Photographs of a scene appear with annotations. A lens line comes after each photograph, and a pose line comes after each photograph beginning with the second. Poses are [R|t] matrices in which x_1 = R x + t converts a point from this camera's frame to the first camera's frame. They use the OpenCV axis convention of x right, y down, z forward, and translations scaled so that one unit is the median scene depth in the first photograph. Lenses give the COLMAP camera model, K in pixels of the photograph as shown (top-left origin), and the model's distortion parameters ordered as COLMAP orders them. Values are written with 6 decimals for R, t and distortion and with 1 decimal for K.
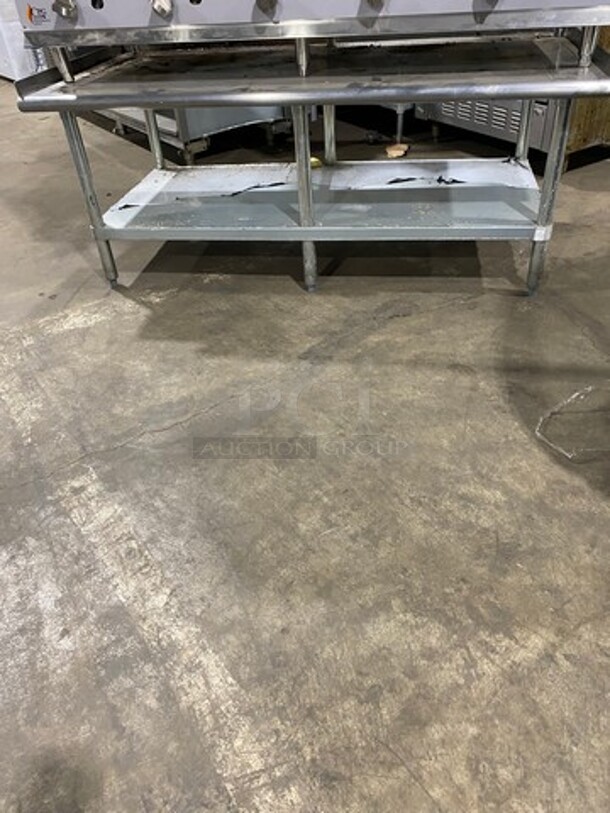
lens RADIAL K [[617.3, 0, 305.0], [0, 617.3, 406.5], [0, 0, 1]] dist [0.010986, 0.004770]
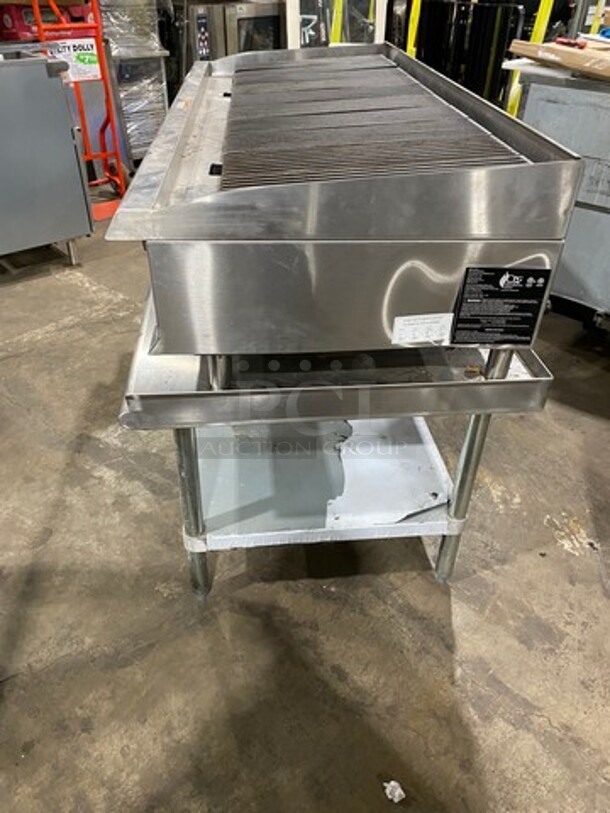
lens RADIAL K [[617.3, 0, 305.0], [0, 617.3, 406.5], [0, 0, 1]] dist [0.010986, 0.004770]
pose [[0.266594, 0.617528, -0.739991, 0.885449], [-0.627732, 0.693853, 0.352875, -0.752672], [0.731355, 0.370442, 0.572619, 0.597860]]
